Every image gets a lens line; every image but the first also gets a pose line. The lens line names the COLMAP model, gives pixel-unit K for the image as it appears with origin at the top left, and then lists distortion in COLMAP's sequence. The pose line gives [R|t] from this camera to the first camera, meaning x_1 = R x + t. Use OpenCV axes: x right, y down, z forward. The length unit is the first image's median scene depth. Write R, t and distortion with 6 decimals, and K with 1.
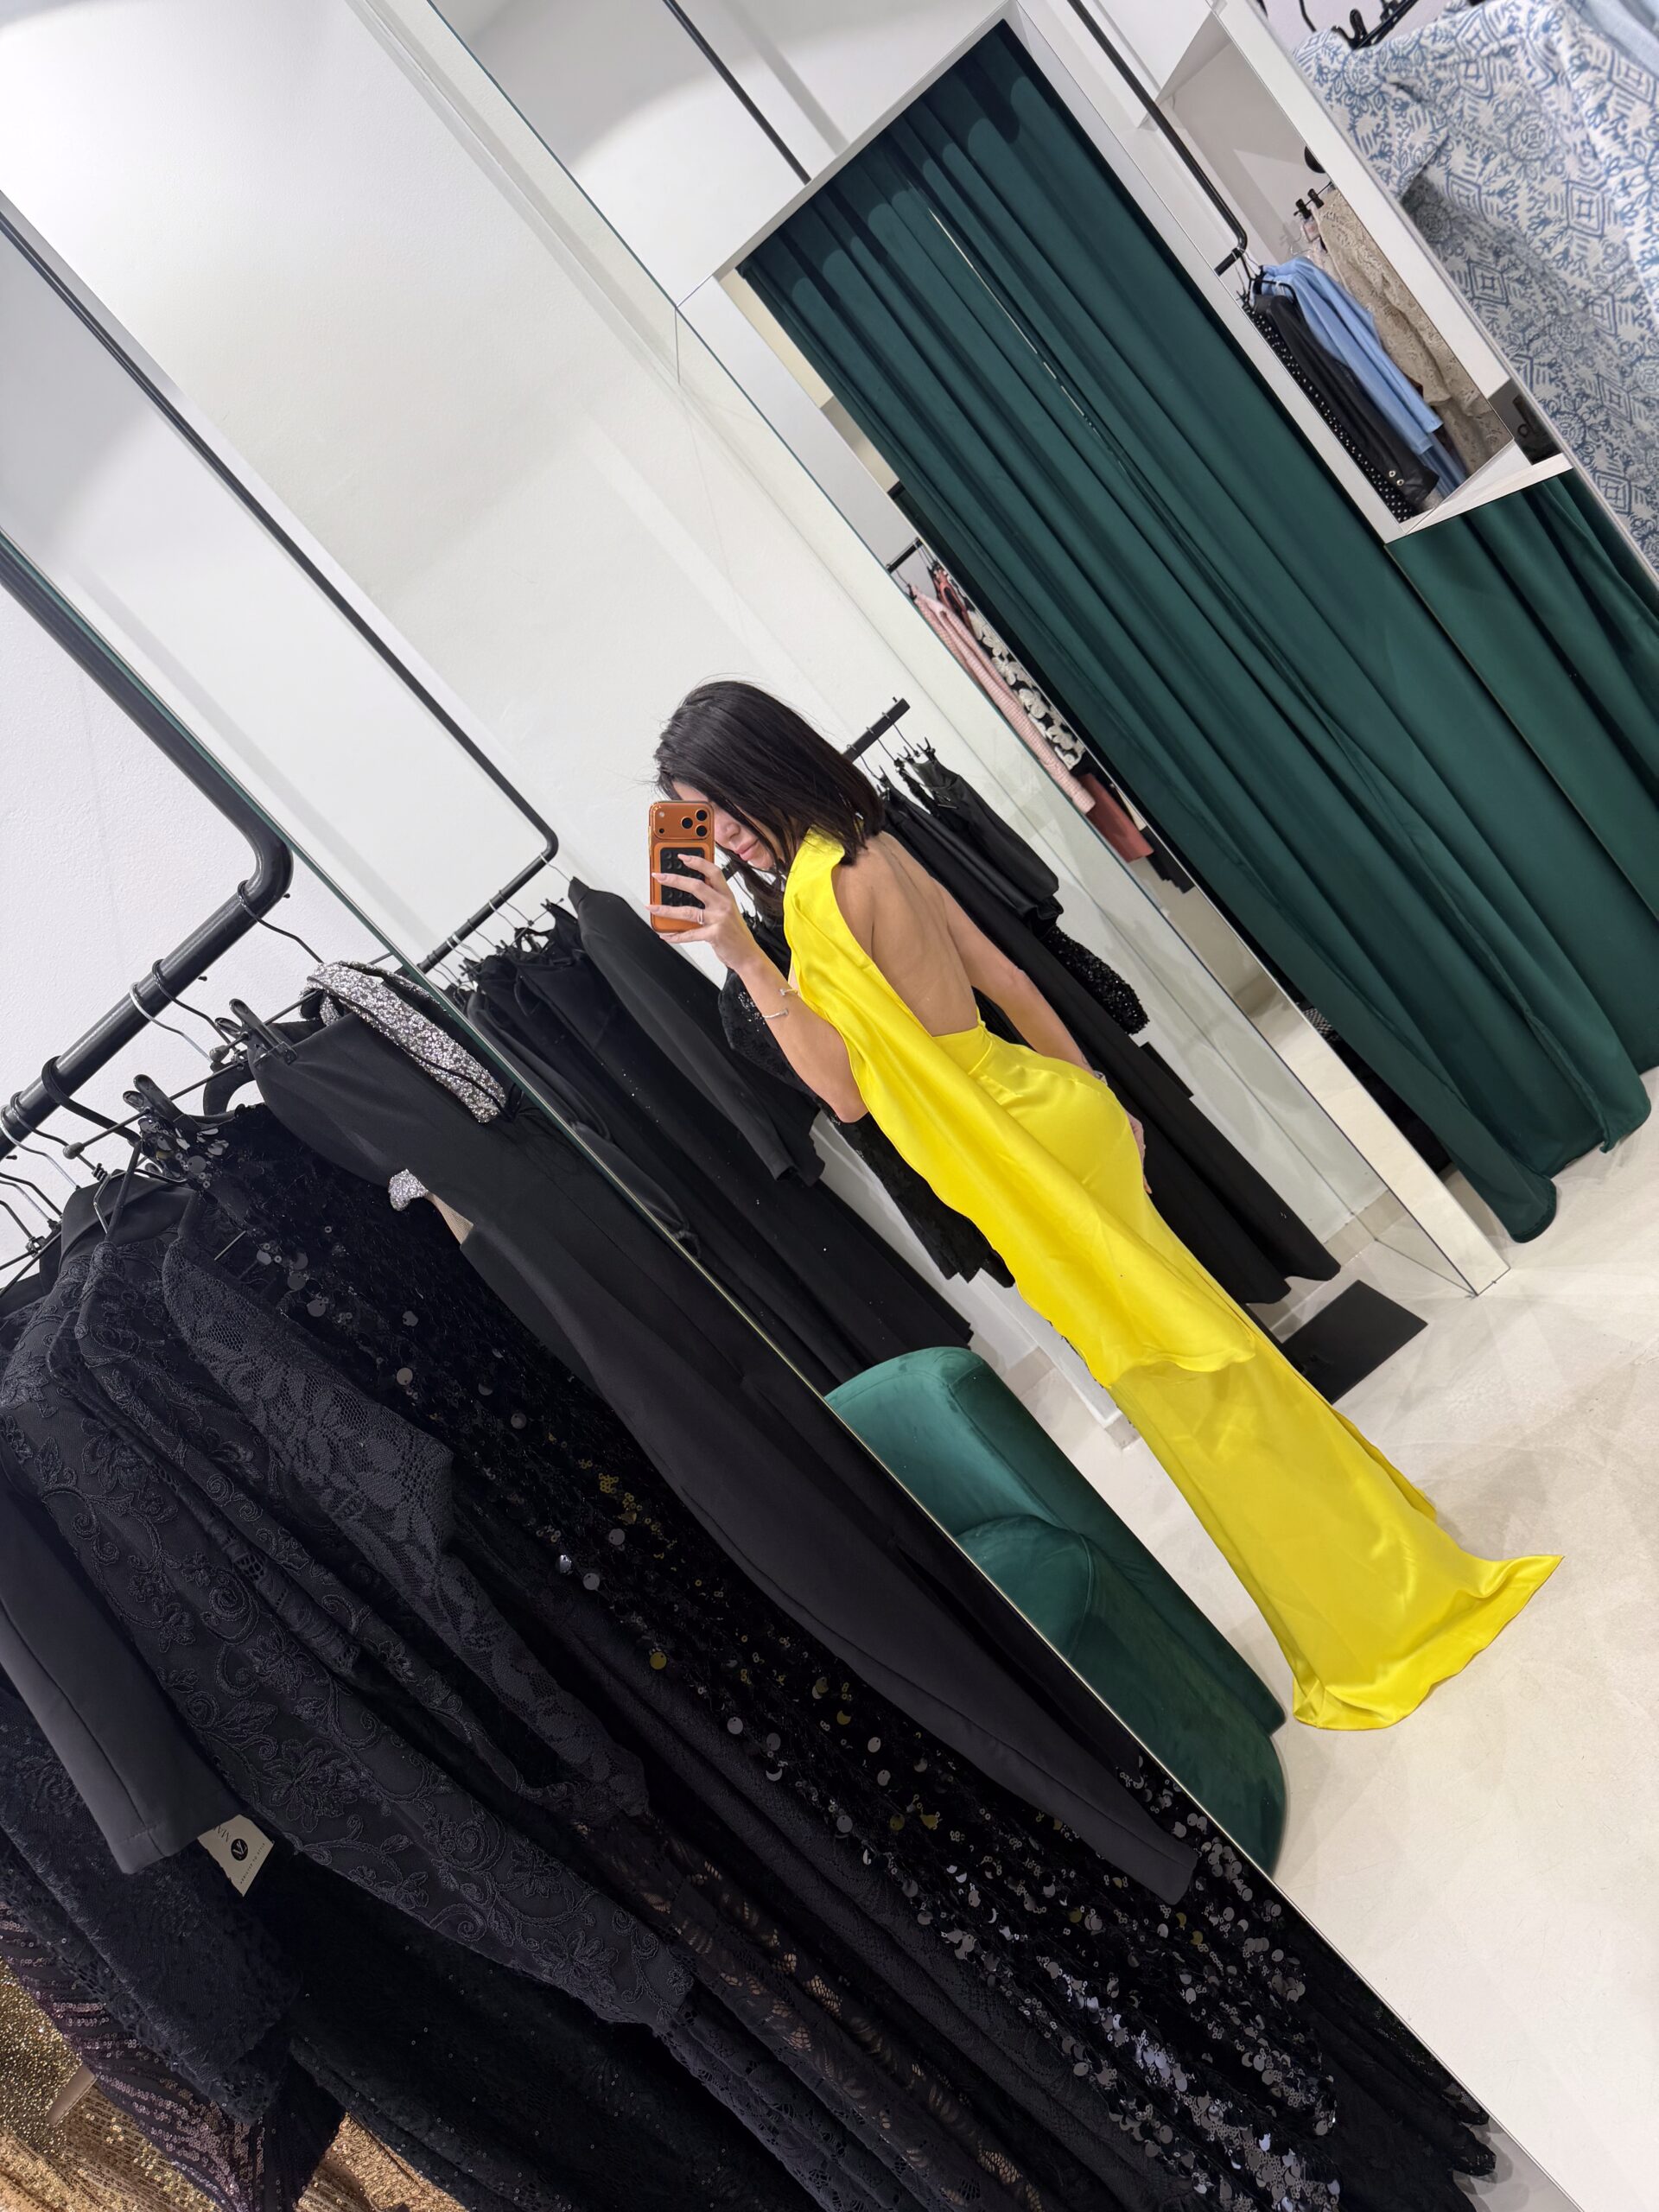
lens RADIAL K [[1559.4, 0, 822.7], [0, 1559.4, 1111.2], [0, 0, 1]] dist [0.008681, -0.018082]
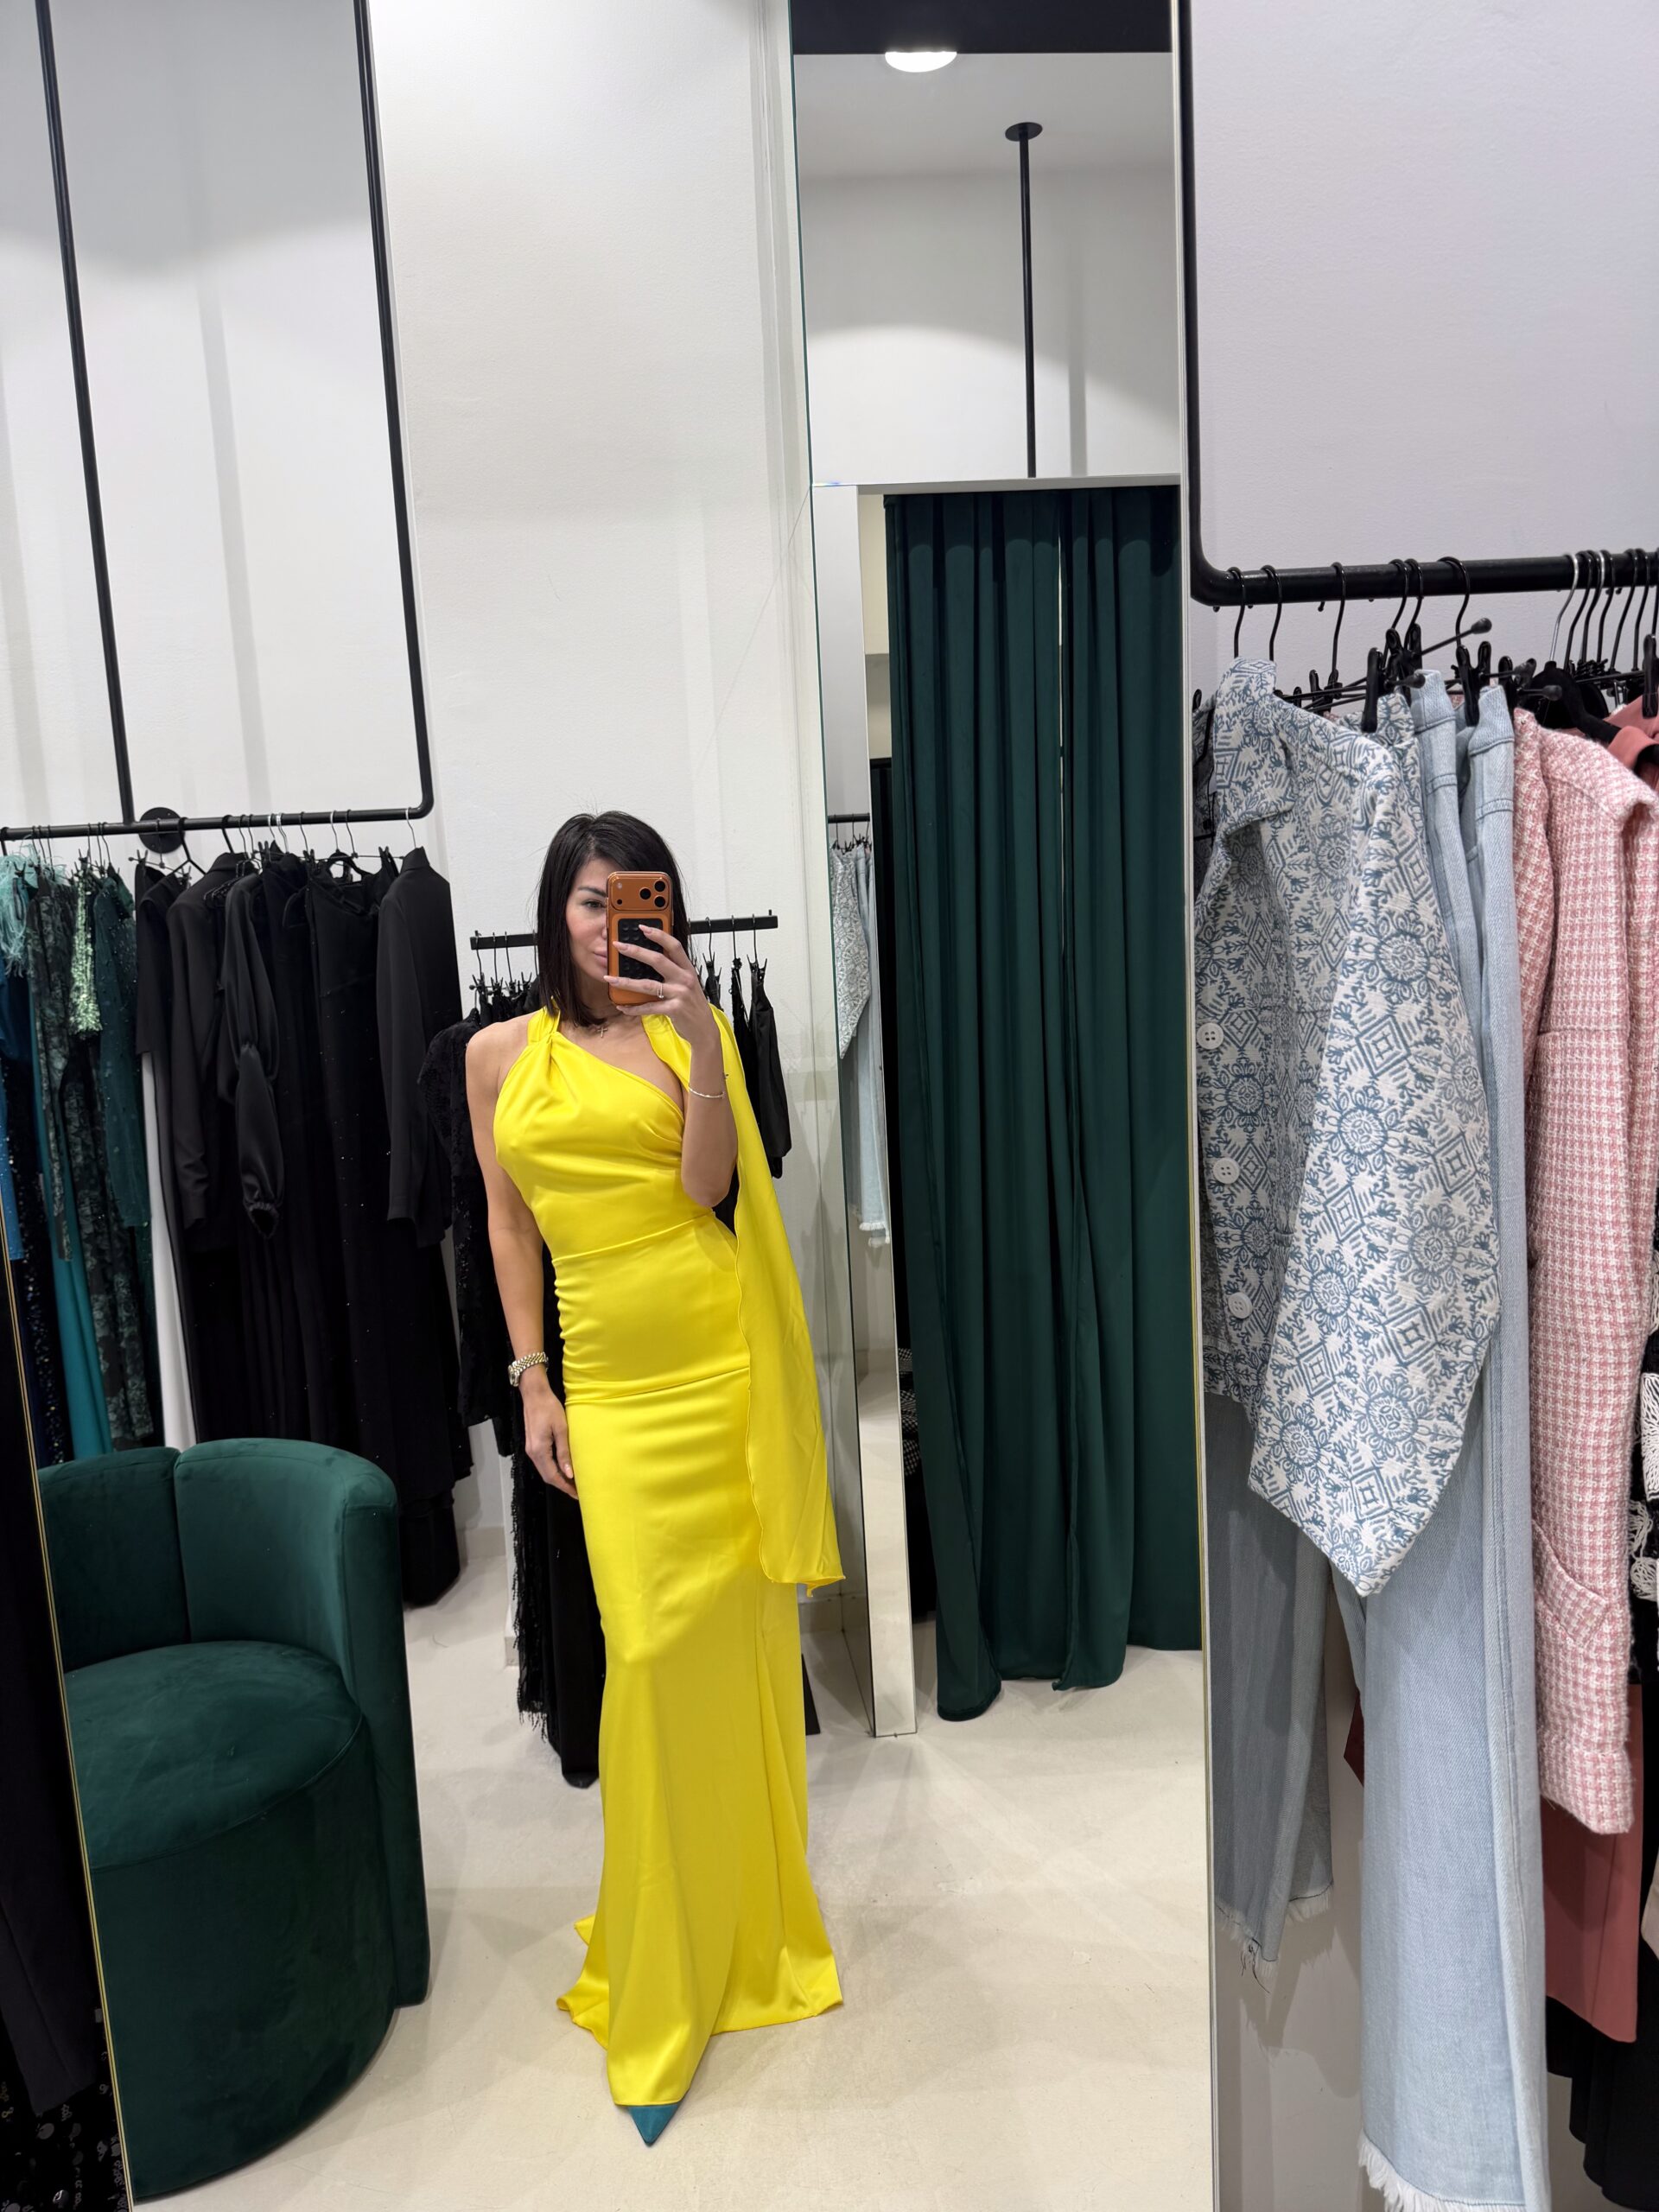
lens RADIAL K [[1539.9, 0, 841.2], [0, 1539.9, 1110.6], [0, 0, 1]] dist [0.080532, -0.147709]
pose [[0.787328, 0.608733, 0.097771, 0.167814], [-0.594073, 0.791459, -0.143772, -0.114687], [-0.164901, 0.055113, 0.984769, 0.004302]]
